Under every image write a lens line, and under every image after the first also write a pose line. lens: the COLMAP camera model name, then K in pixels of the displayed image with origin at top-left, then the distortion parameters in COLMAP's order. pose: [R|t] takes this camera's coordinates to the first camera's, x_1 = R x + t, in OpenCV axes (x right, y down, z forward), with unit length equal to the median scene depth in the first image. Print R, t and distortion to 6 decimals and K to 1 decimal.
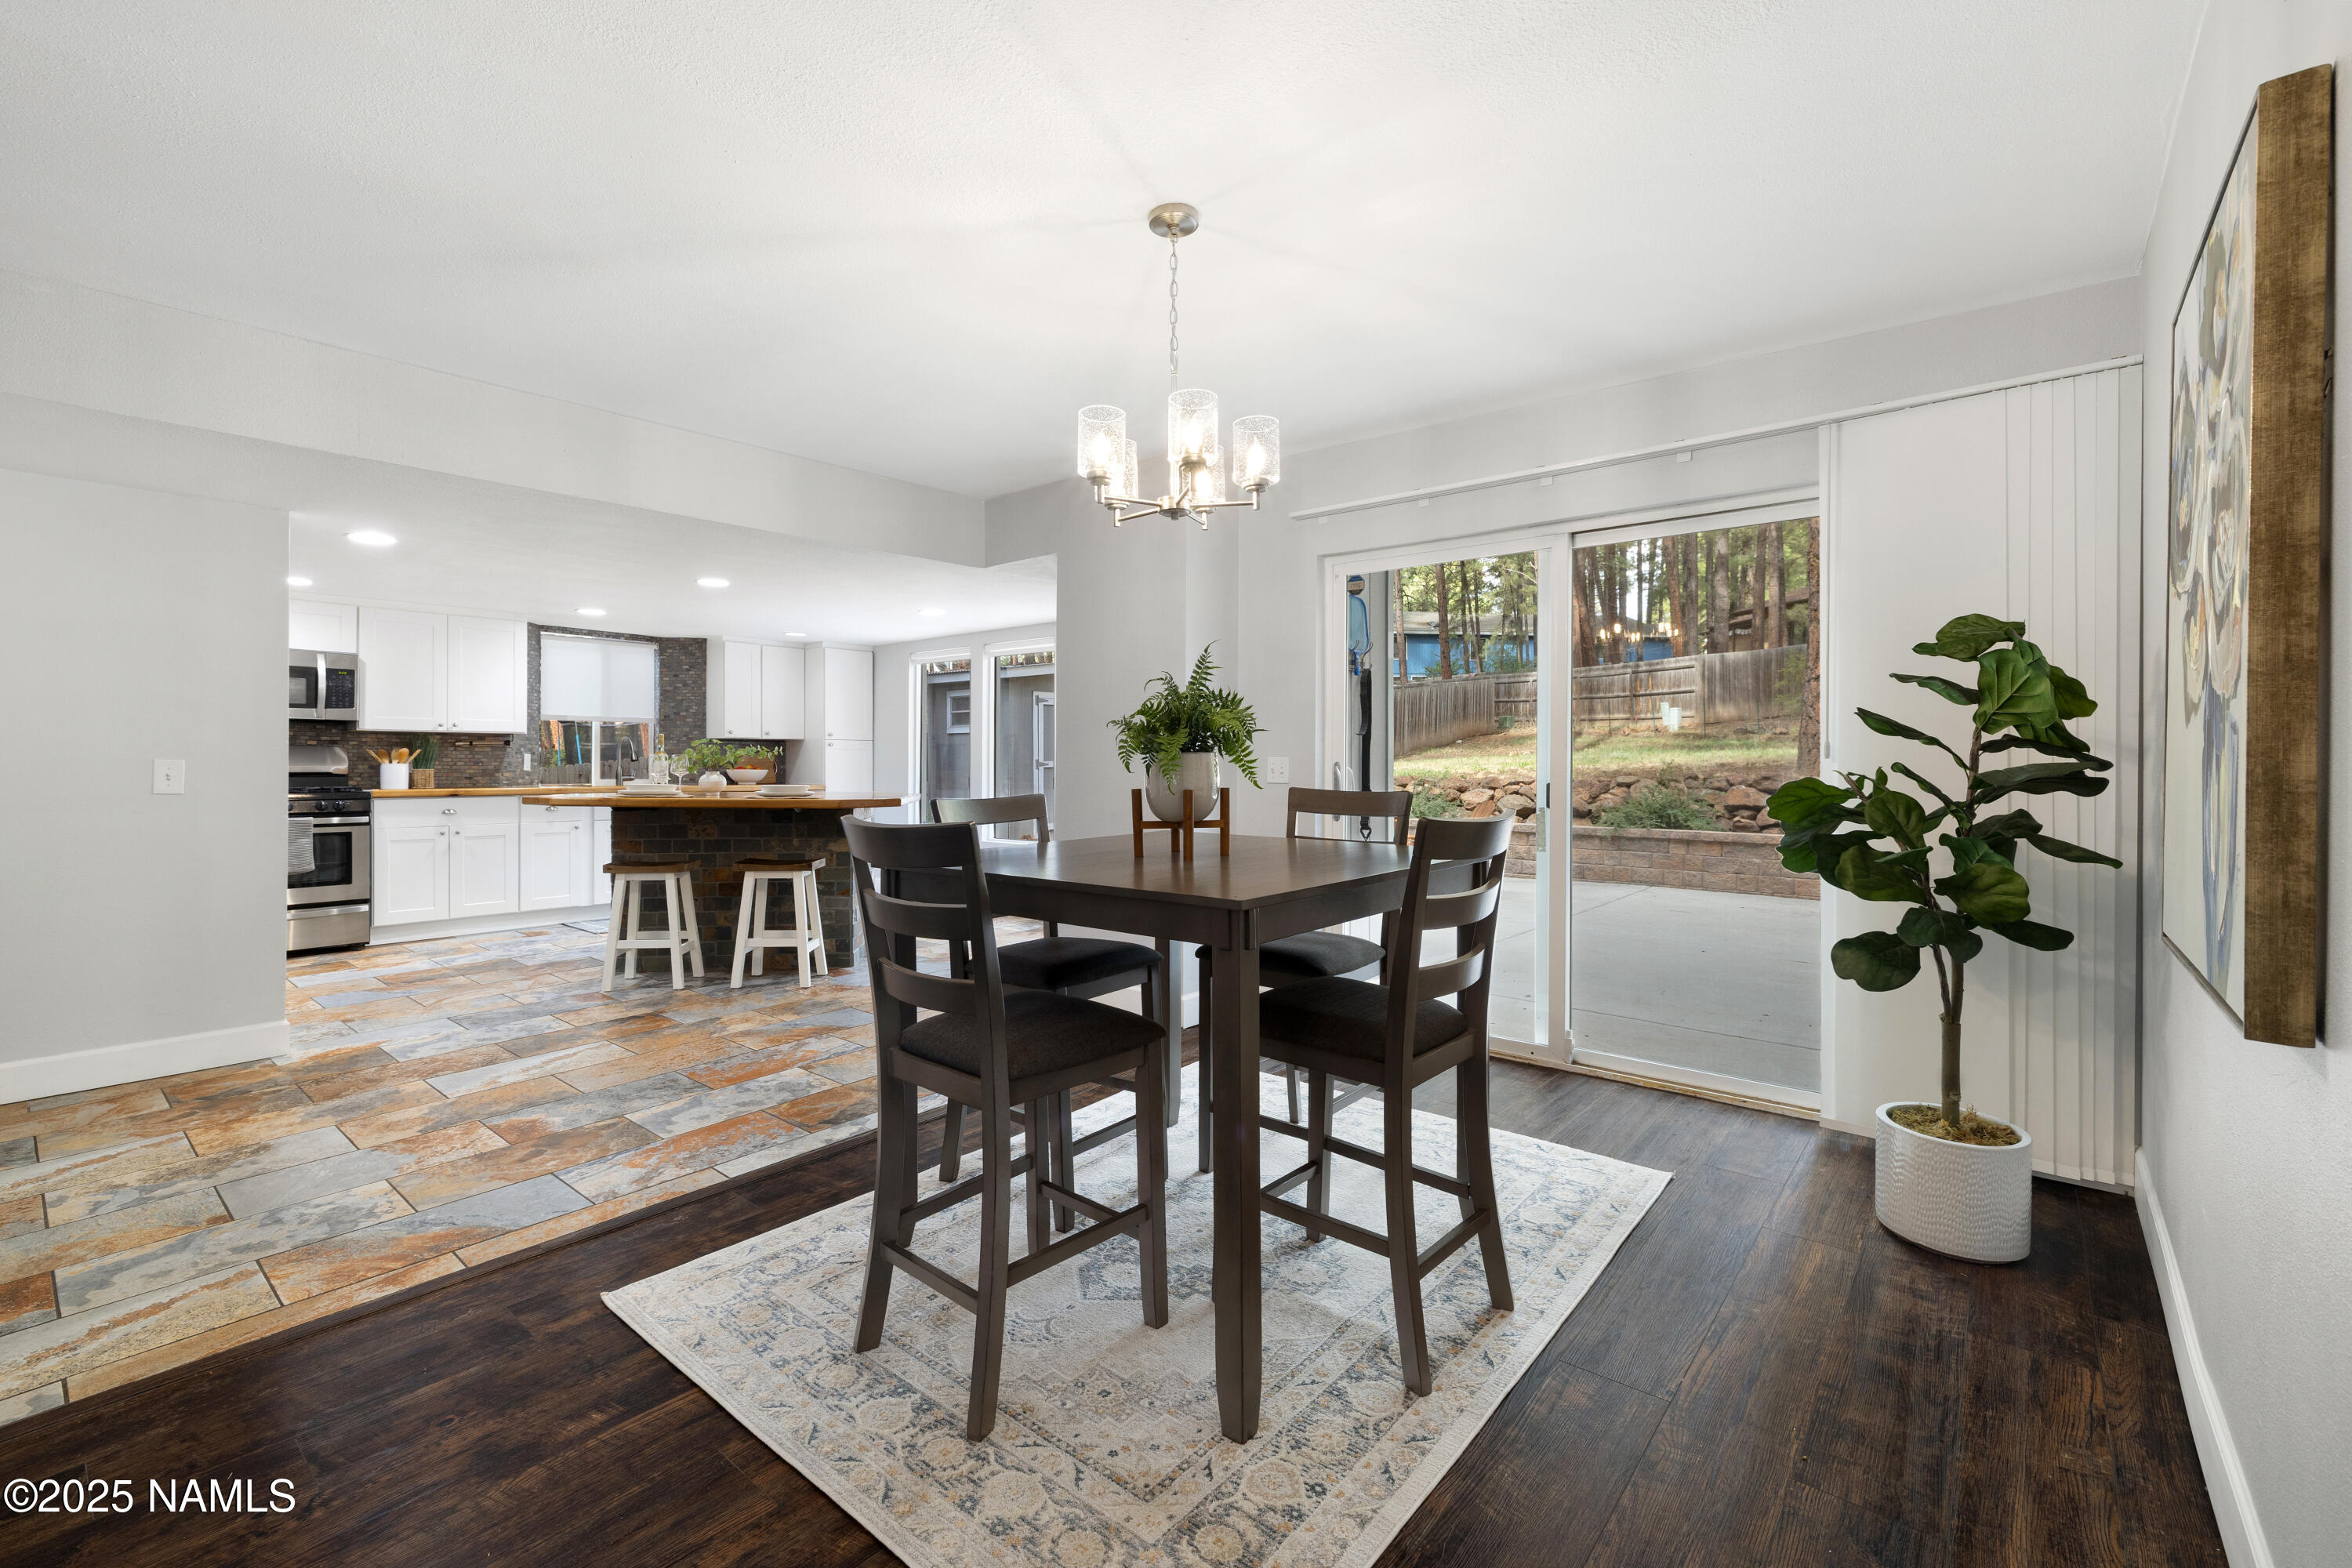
lens RADIAL K [[996.1, 0, 1154.9], [0, 996.1, 764.1], [0, 0, 1]] dist [-0.000208, 0.000090]
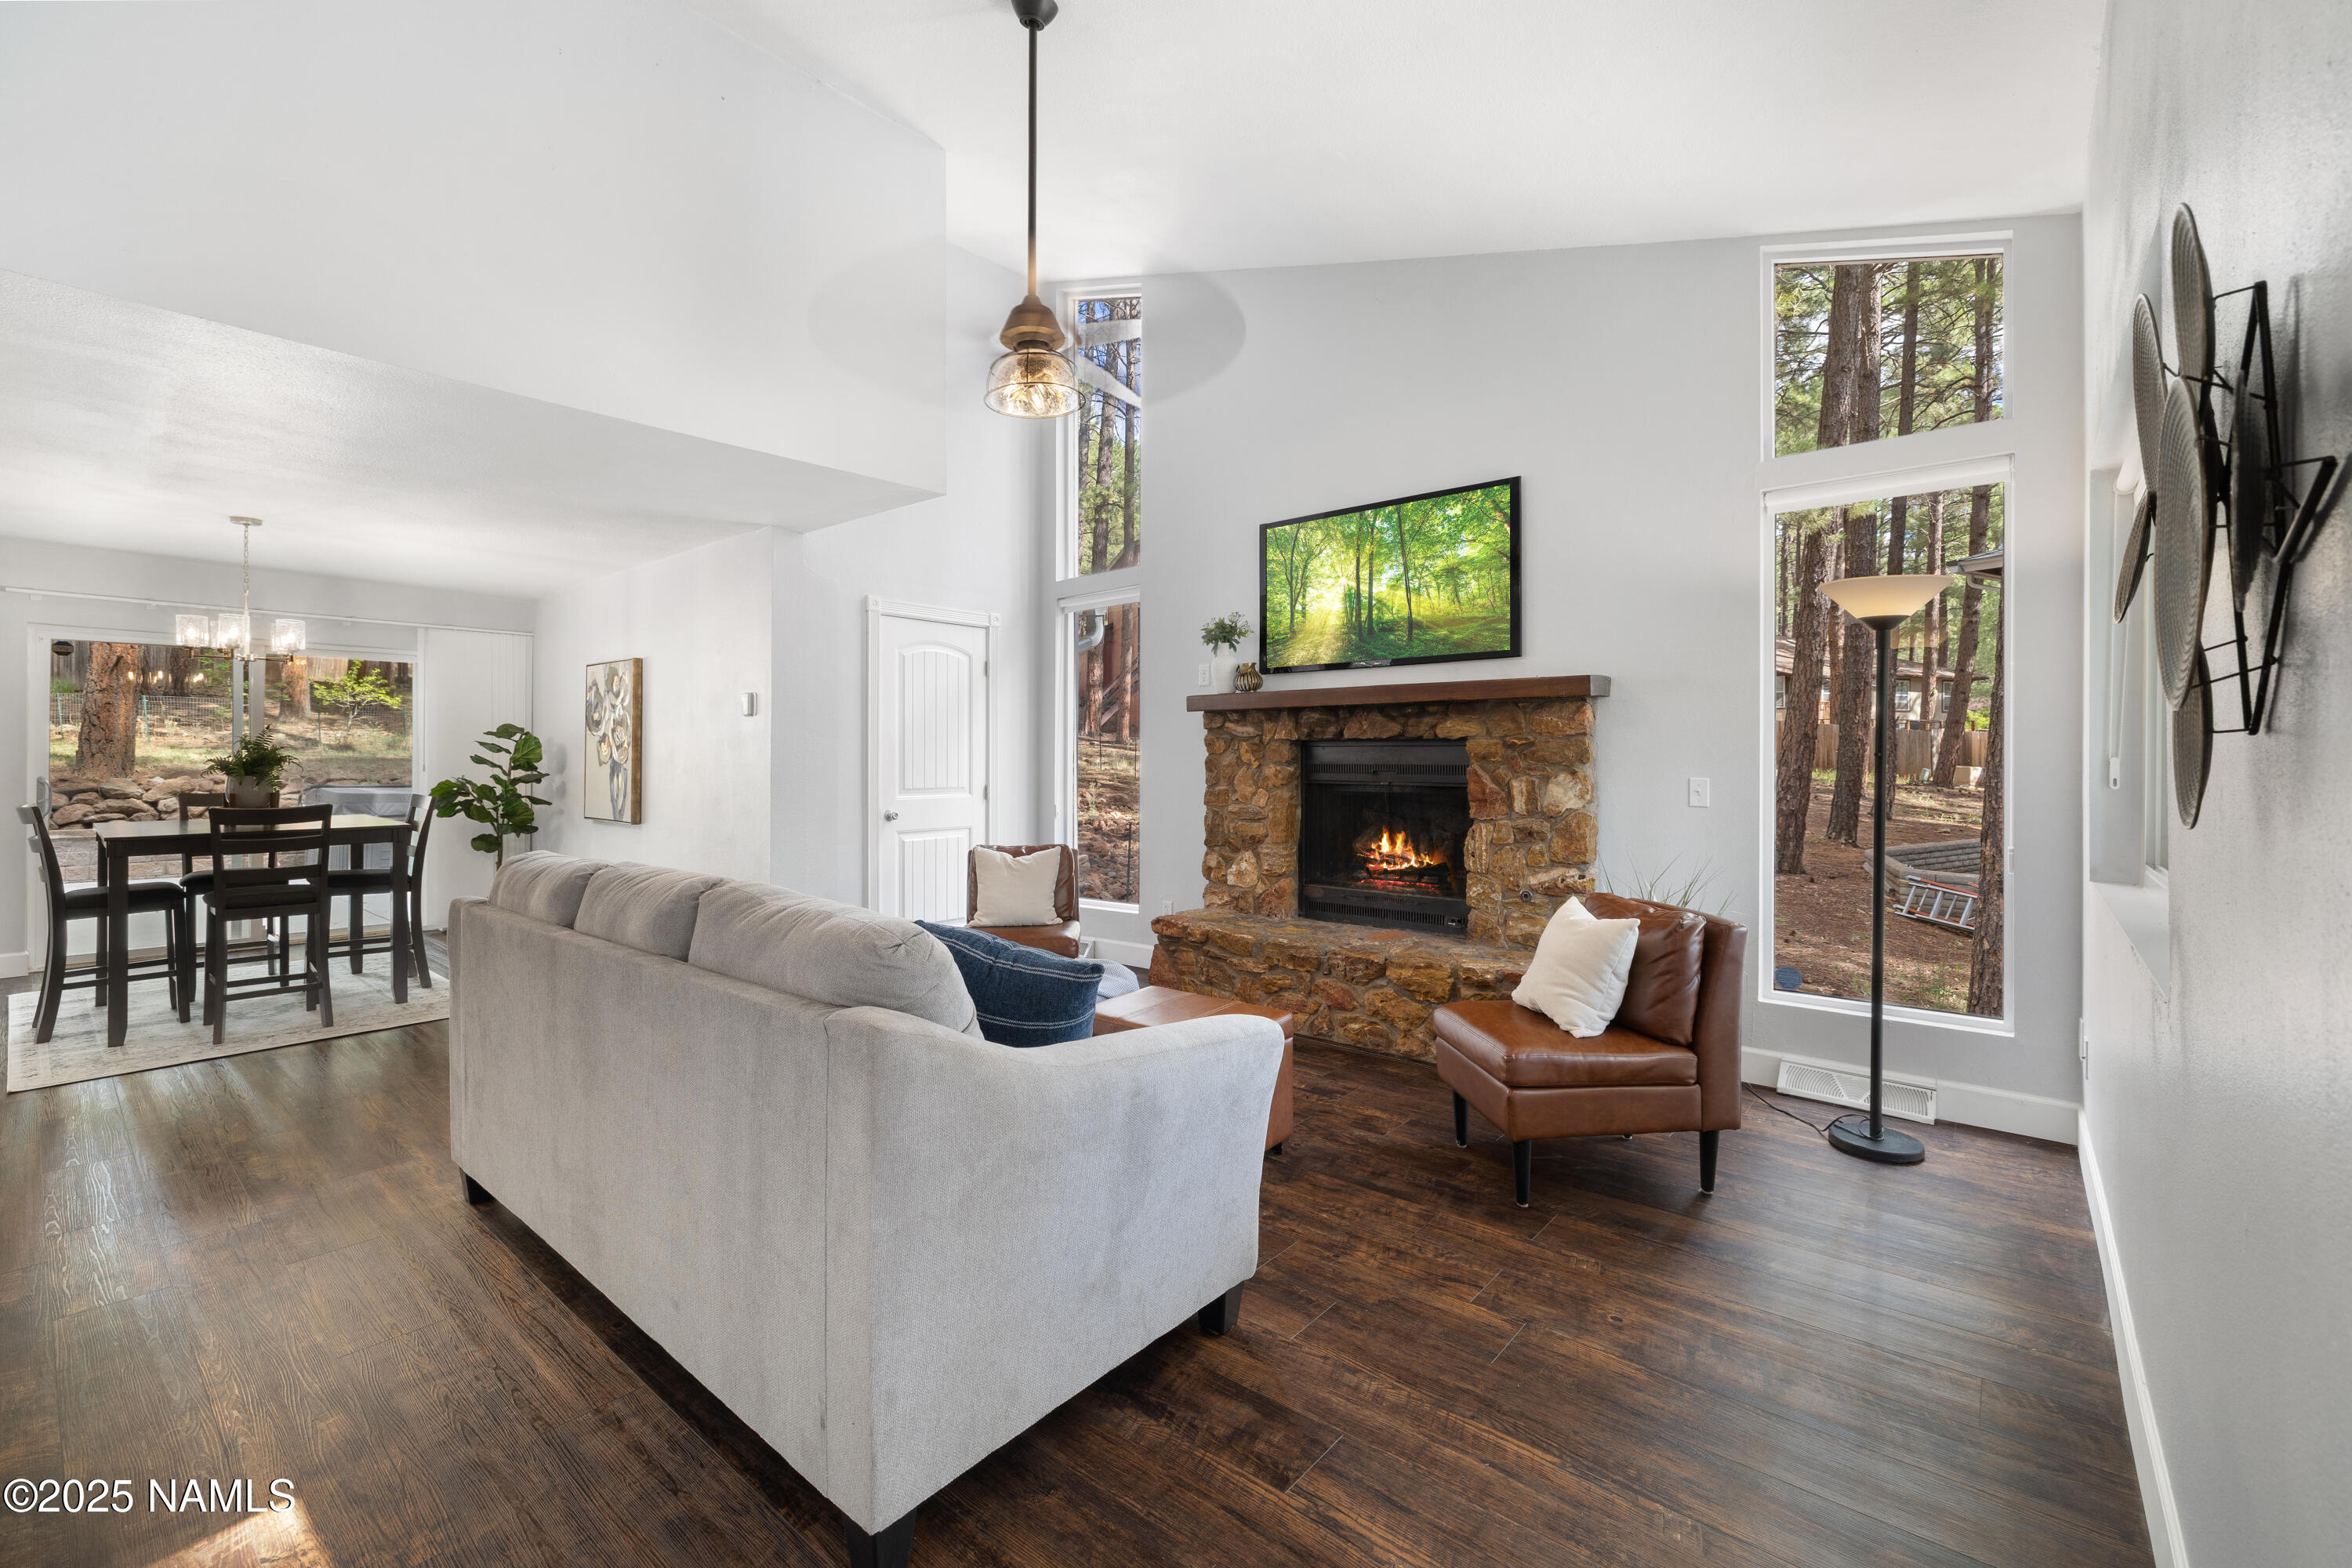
lens RADIAL K [[997.3, 0, 1174.7], [0, 997.3, 714.1], [0, 0, 1]] dist [-0.001411, -0.000177]
pose [[-0.007680, 0.048307, 0.998803, -1.788284], [-0.003270, 0.998826, -0.048334, -0.033640], [-0.999965, -0.003638, -0.007513, -0.784897]]
